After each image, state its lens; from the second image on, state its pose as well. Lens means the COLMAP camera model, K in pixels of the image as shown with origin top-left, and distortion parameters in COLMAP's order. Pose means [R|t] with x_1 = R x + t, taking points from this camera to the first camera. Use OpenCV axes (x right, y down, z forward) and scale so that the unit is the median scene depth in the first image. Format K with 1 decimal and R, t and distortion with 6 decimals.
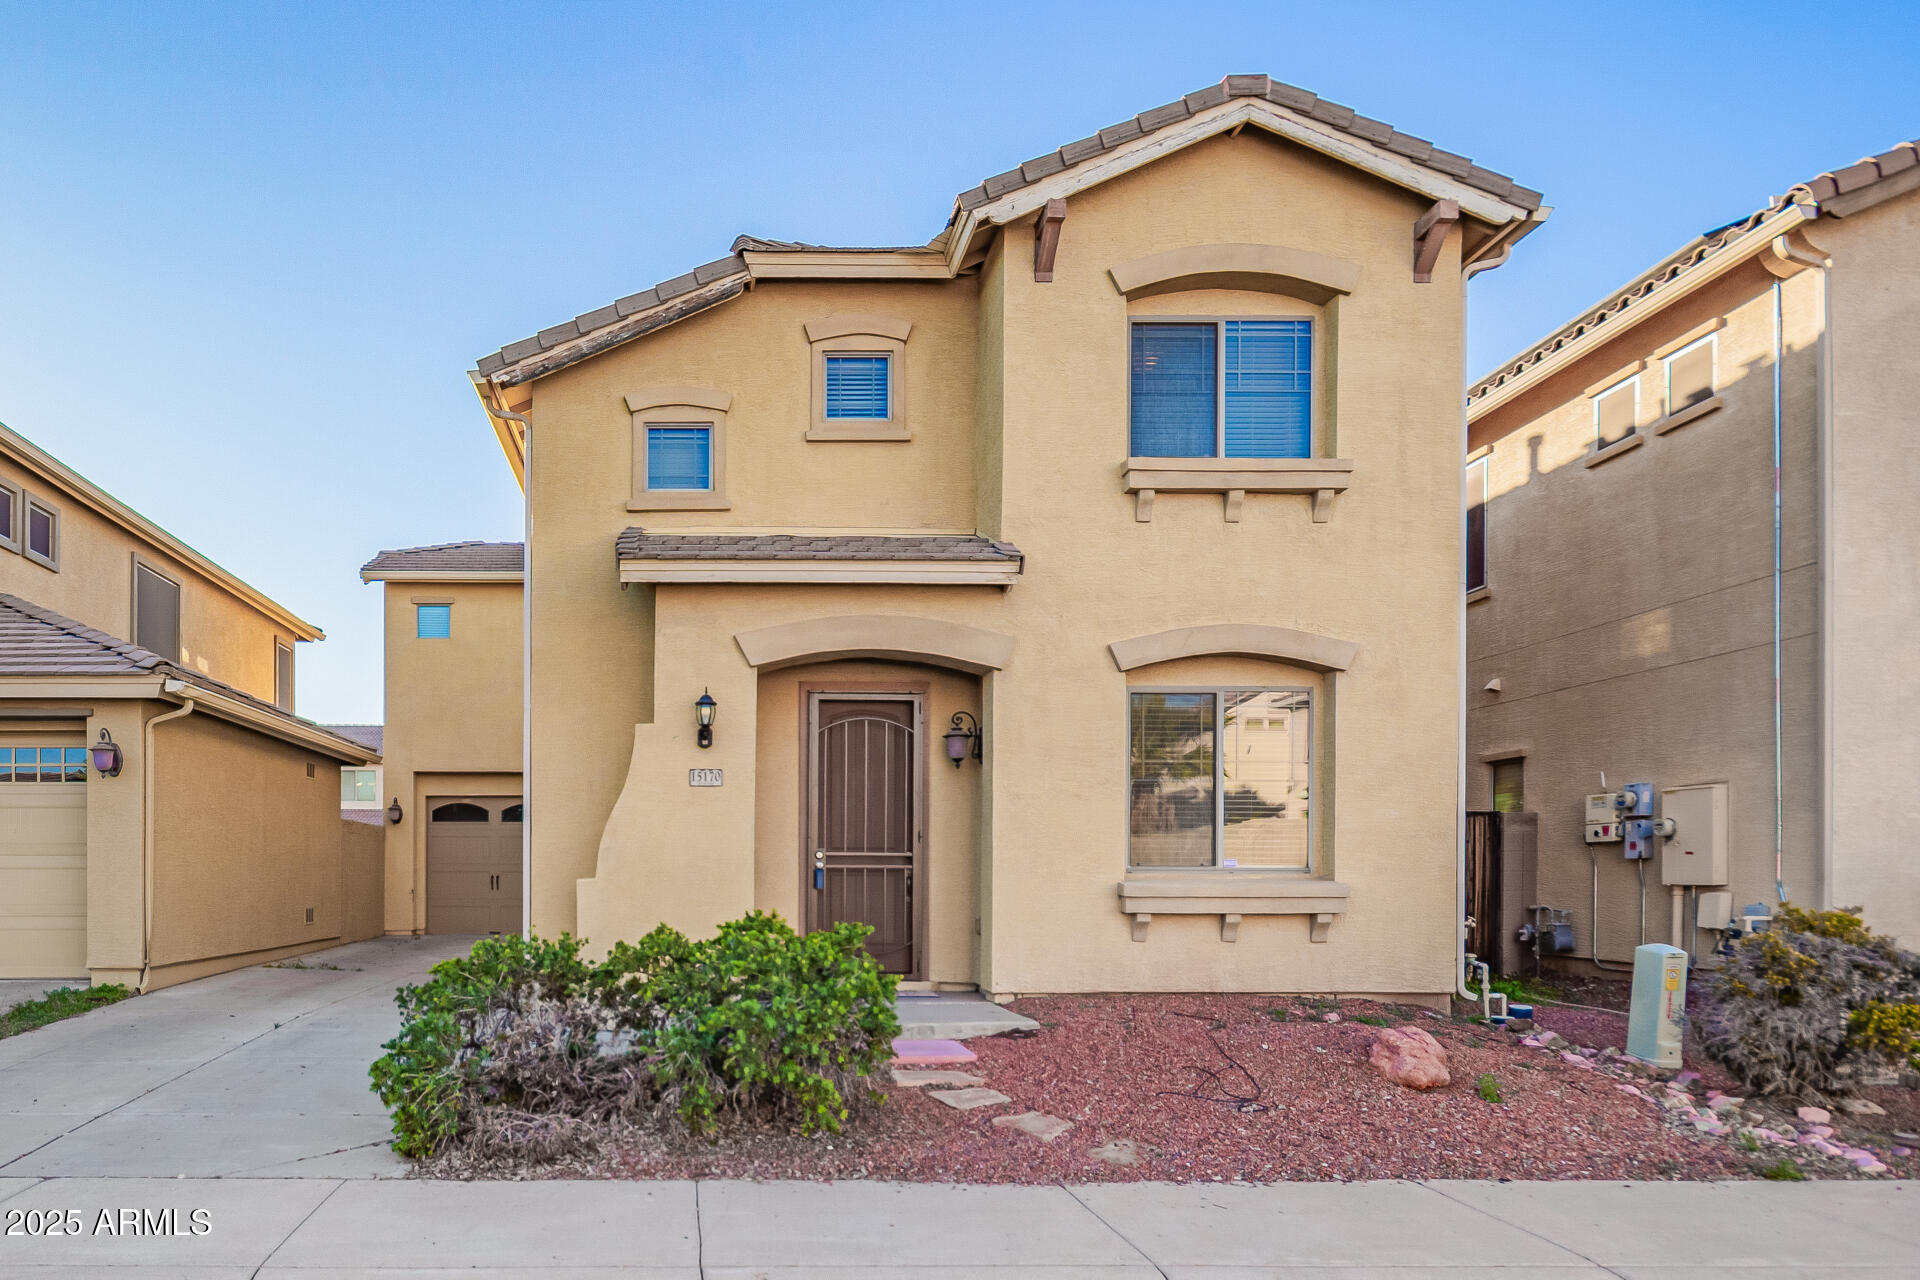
lens RADIAL K [[1234.8, 0, 760.8], [0, 1234.8, 876.7], [0, 0, 1]] dist [0.002411, -0.003808]
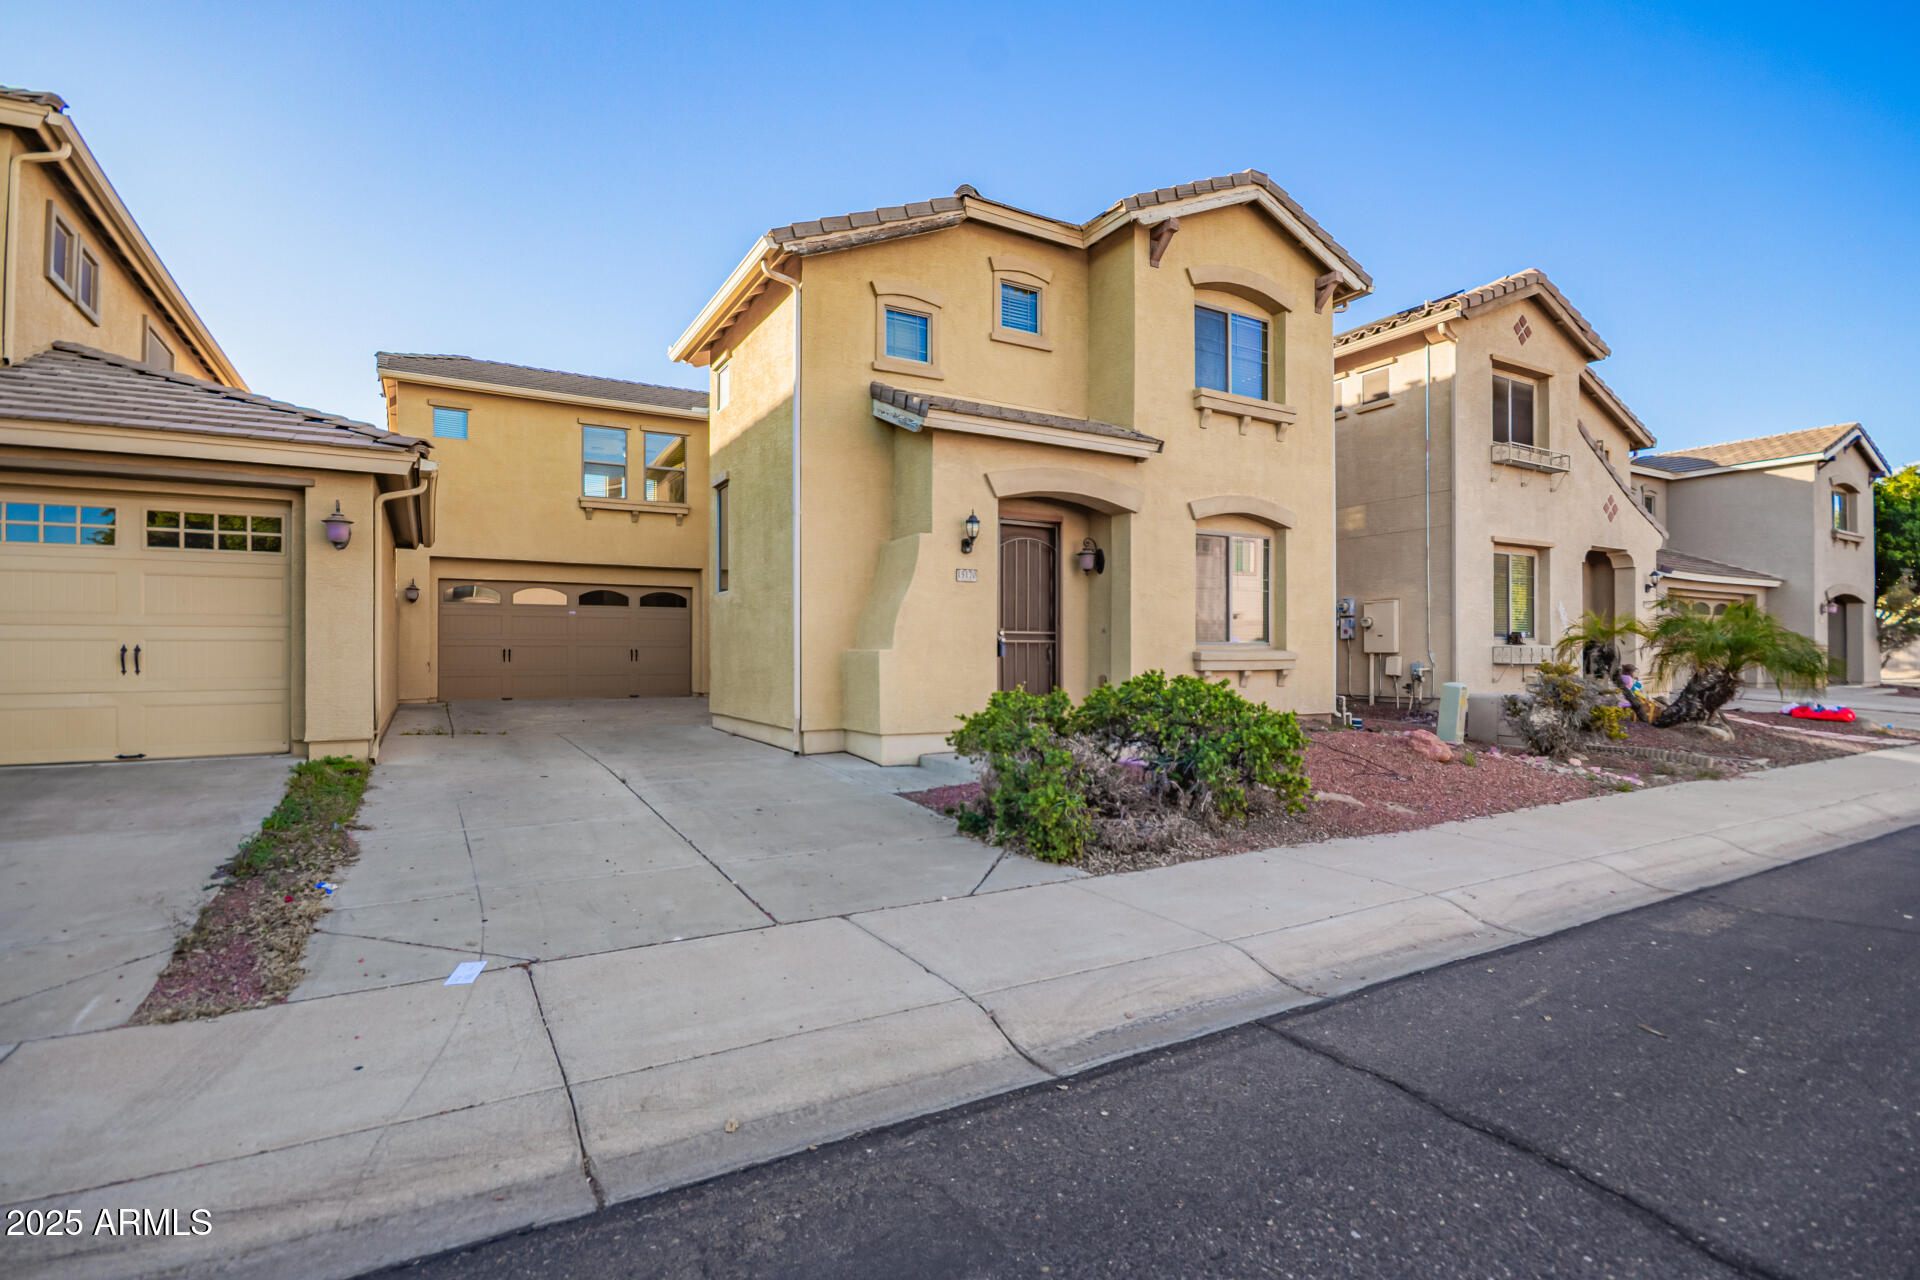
lens RADIAL K [[884.9, 0, 962.5], [0, 884.9, 643.5], [0, 0, 1]] dist [0.002999, -0.000426]
pose [[0.867956, 0.002269, 0.496636, -0.527317], [0.002556, 0.999956, -0.009036, 0.004145], [-0.496634, 0.009113, 0.867912, 0.150314]]
